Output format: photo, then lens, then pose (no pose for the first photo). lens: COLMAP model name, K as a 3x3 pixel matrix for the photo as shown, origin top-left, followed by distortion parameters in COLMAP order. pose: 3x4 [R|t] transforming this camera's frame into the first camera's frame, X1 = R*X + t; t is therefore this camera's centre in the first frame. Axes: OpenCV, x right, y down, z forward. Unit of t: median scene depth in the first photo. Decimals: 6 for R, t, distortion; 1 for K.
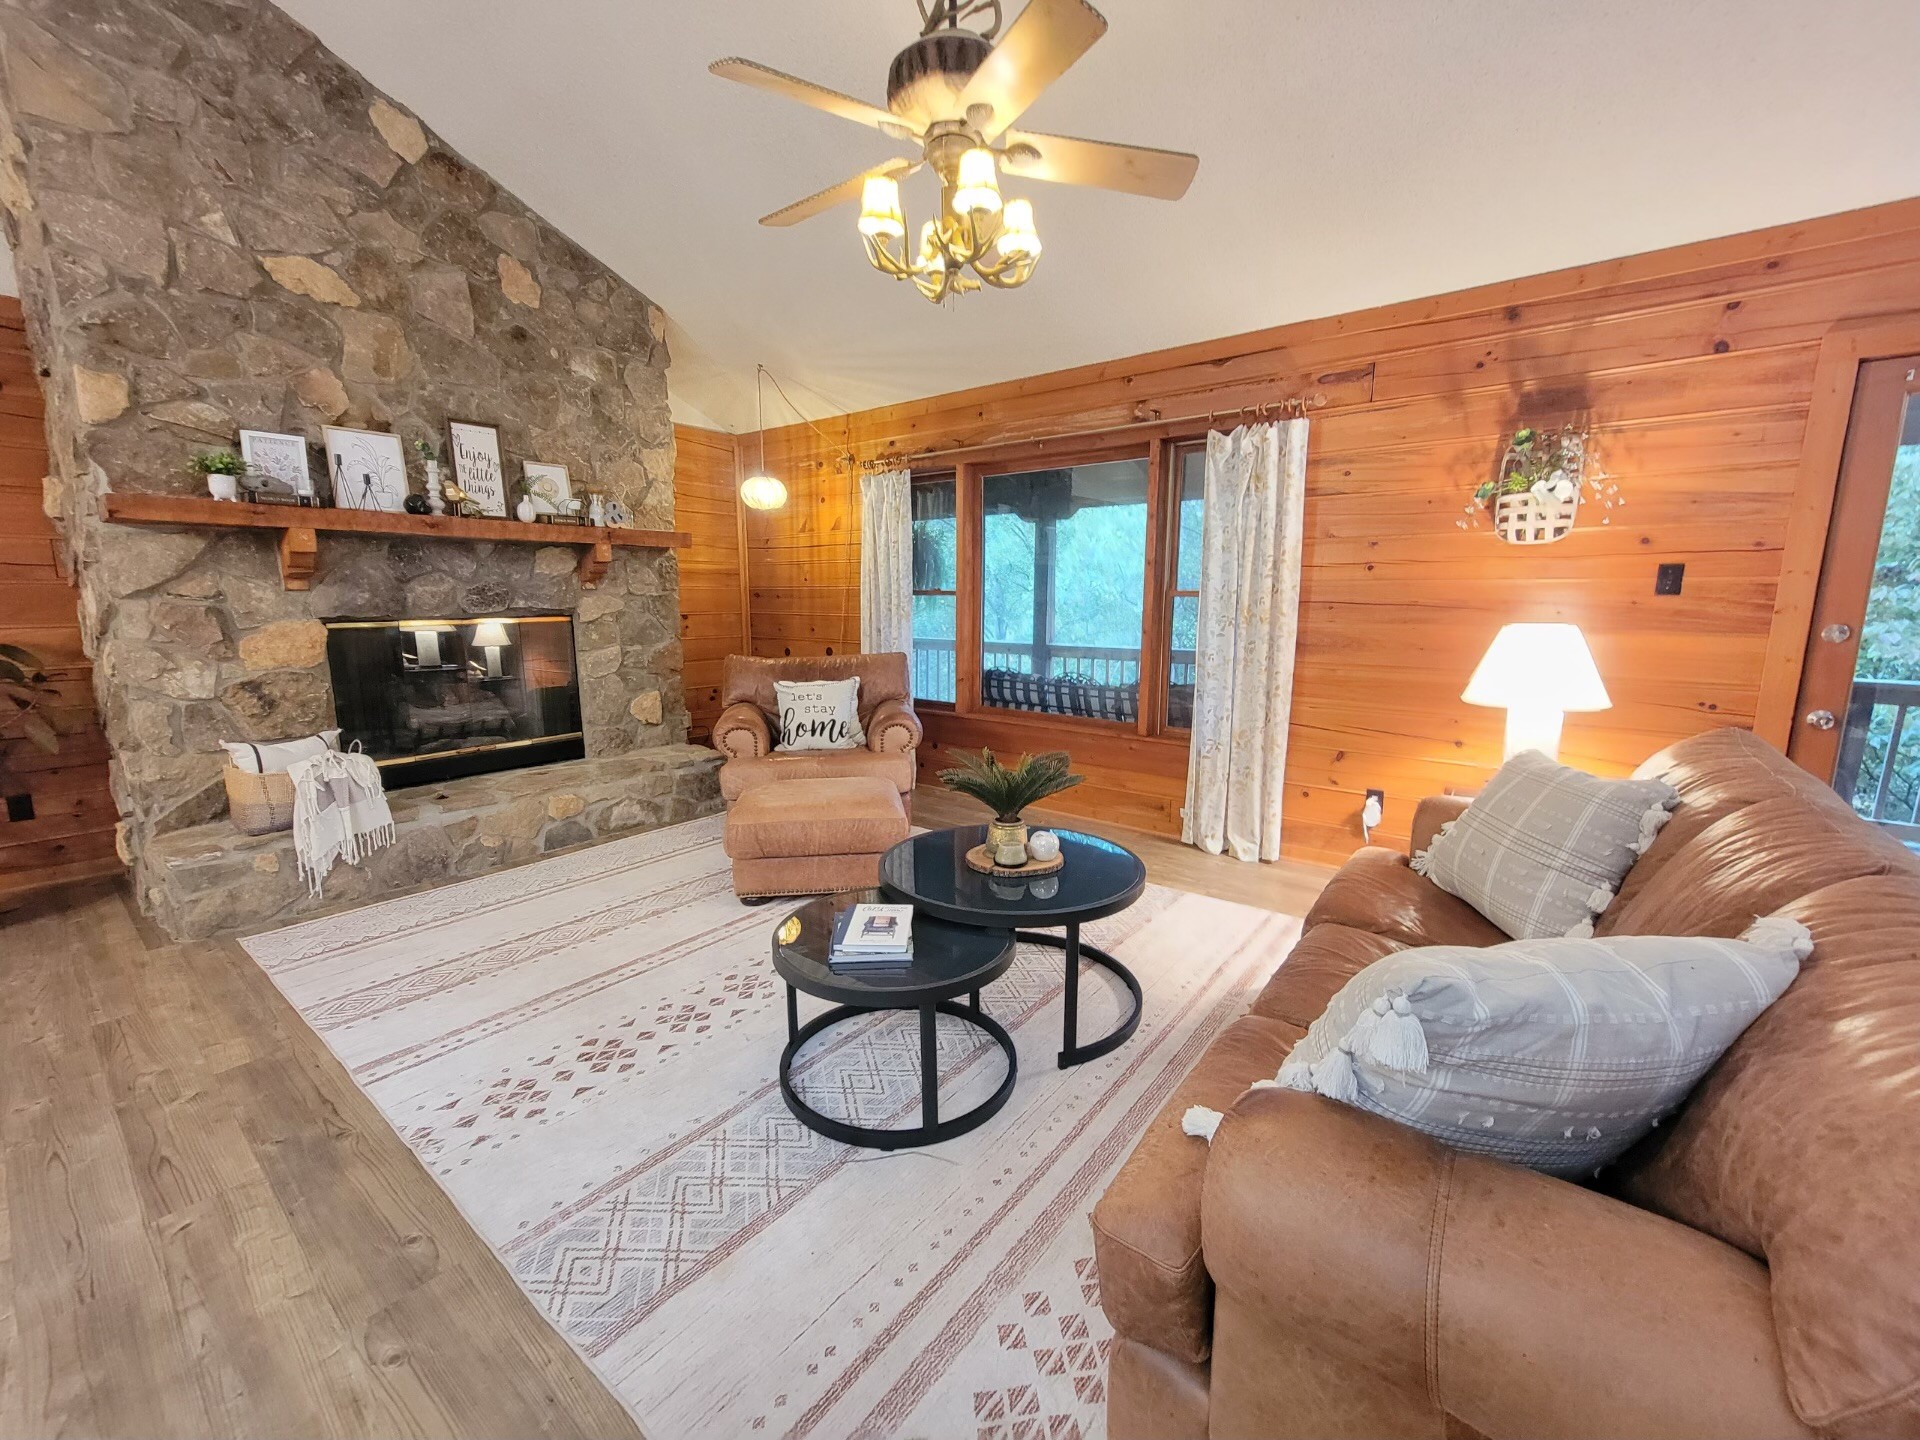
lens RADIAL K [[782.1, 0, 953.9], [0, 782.1, 728.7], [0, 0, 1]] dist [-0.003132, 0.001472]
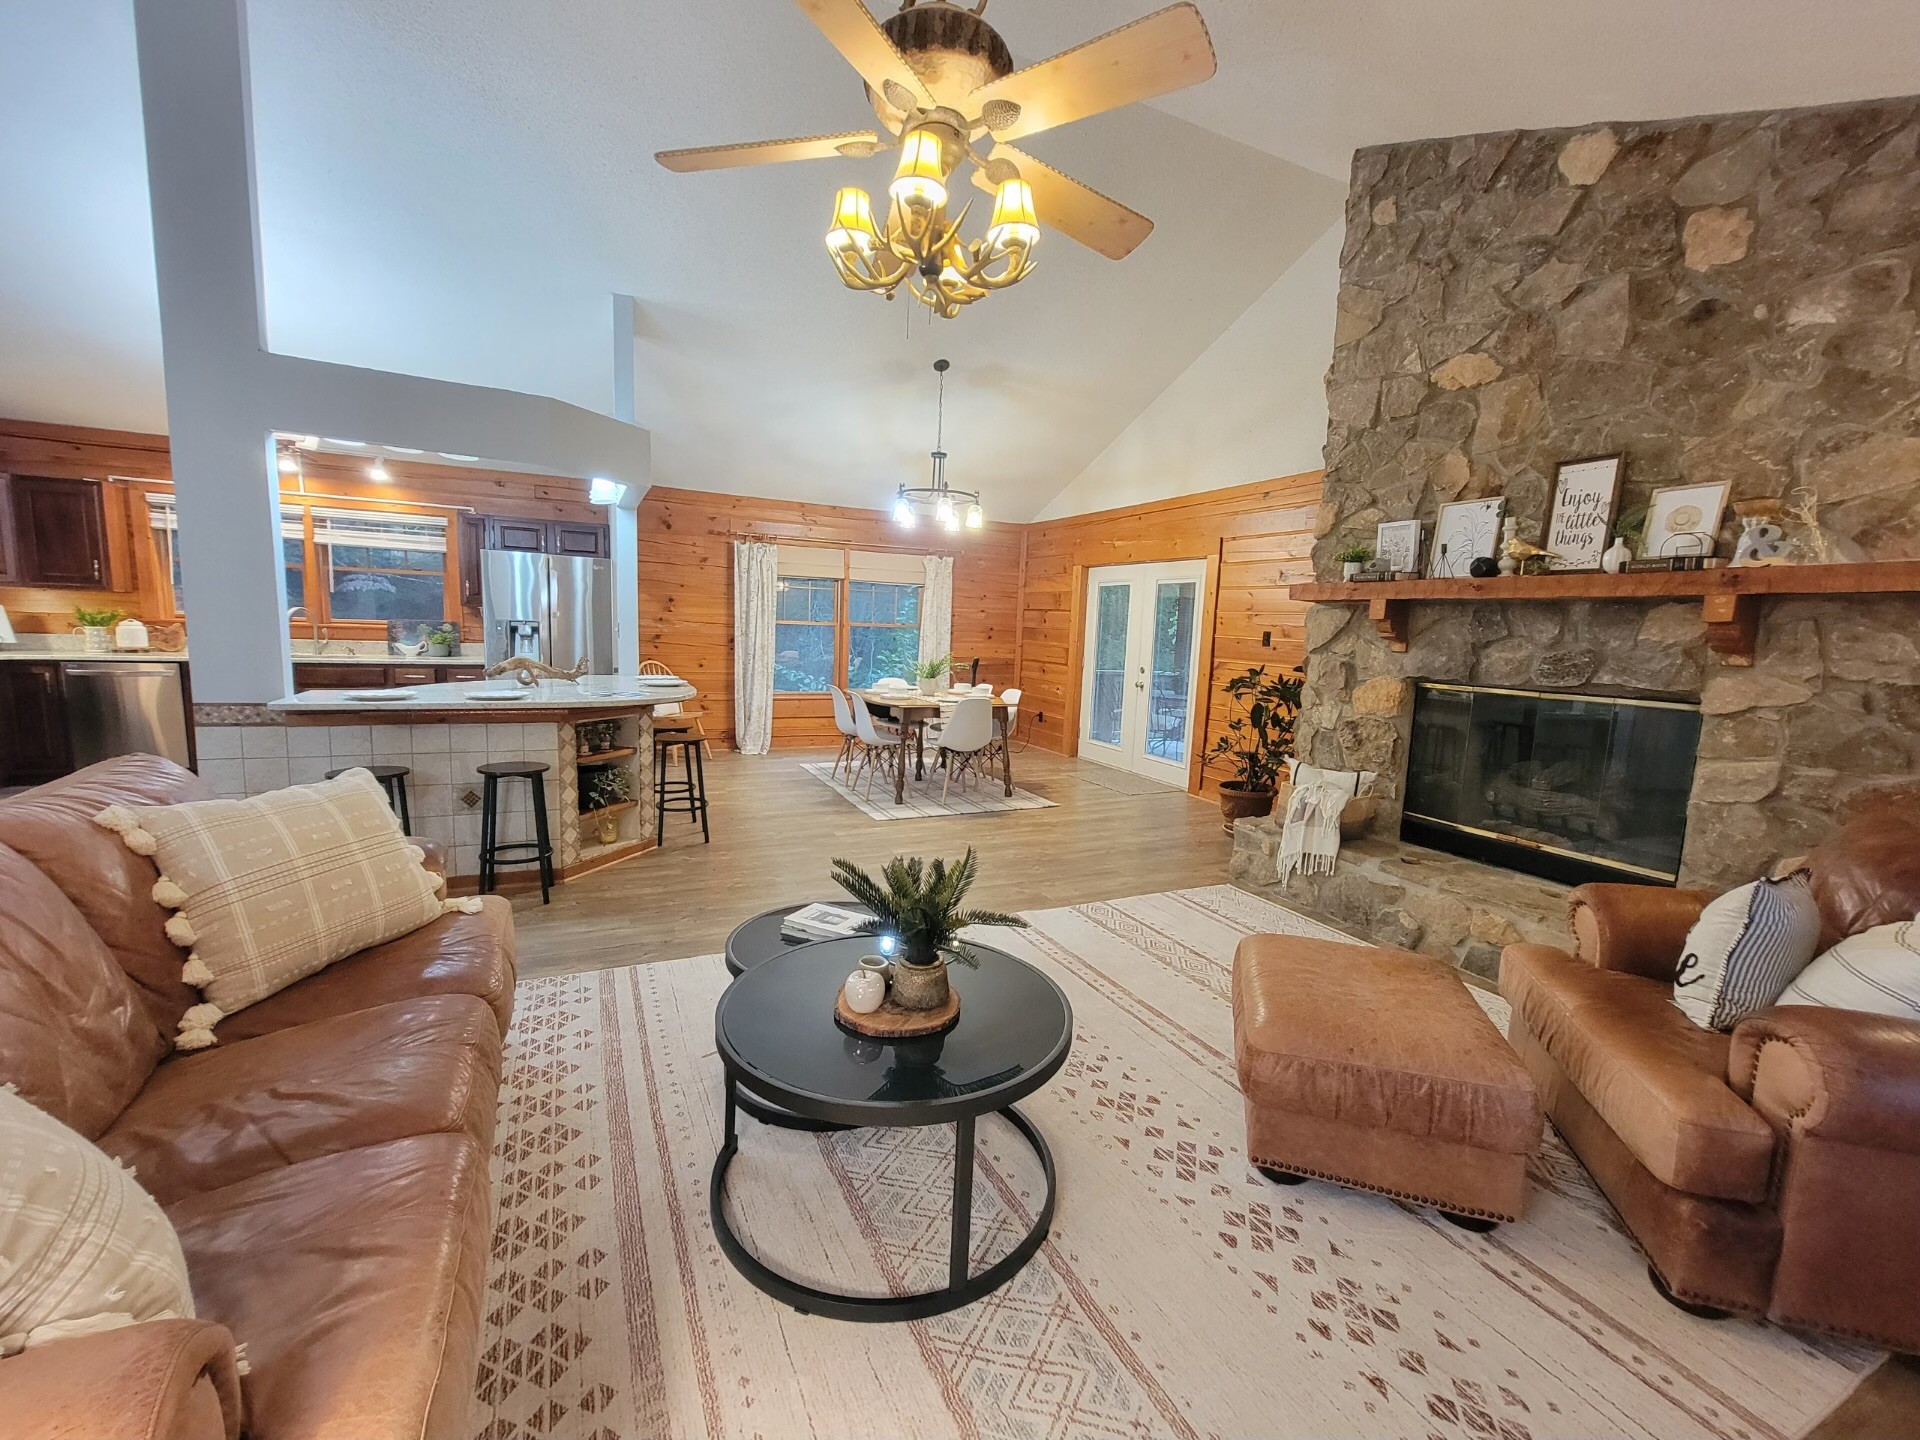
lens RADIAL K [[782.1, 0, 955.2], [0, 782.1, 727.6], [0, 0, 1]] dist [-0.003132, 0.001472]
pose [[-0.442104, 0.096888, -0.891716, 0.505315], [-0.191563, 0.961013, 0.199392, -0.177368], [0.876269, 0.258972, -0.406307, 0.938121]]
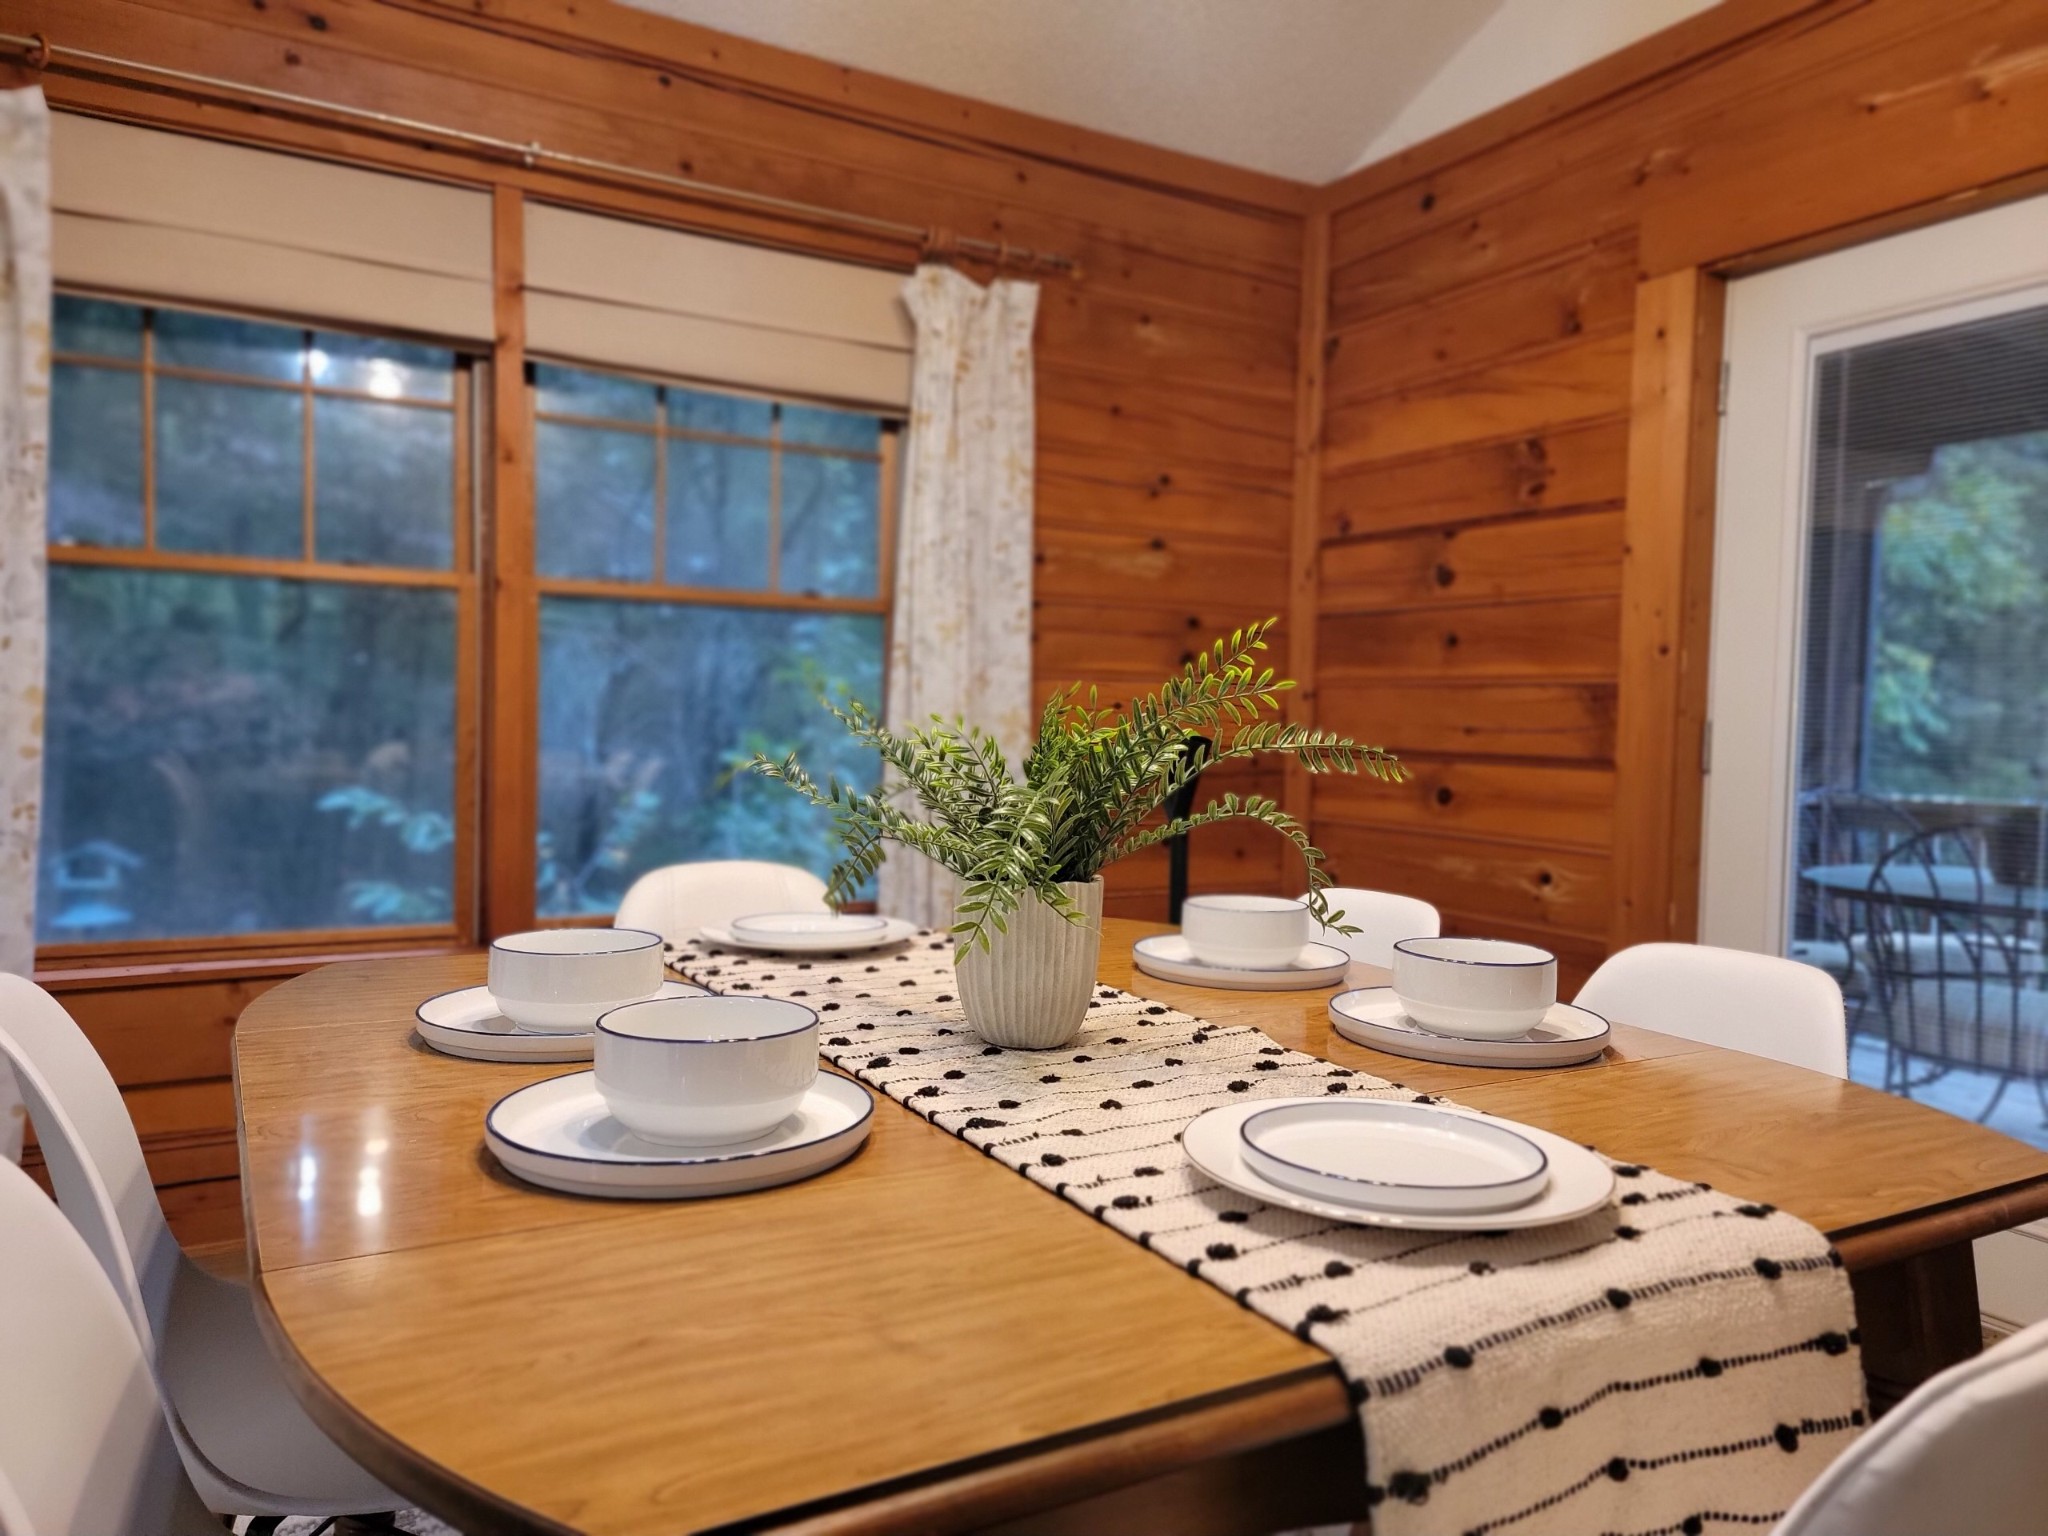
lens RADIAL K [[1418.3, 0, 1038.6], [0, 1418.3, 776.0], [0, 0, 1]] dist [0.075410, -0.059212]
pose [[-0.371422, 0.024421, -0.928143, -0.836646], [-0.179725, 0.978856, 0.097677, 0.036390], [0.910903, 0.203090, -0.359180, 0.206492]]
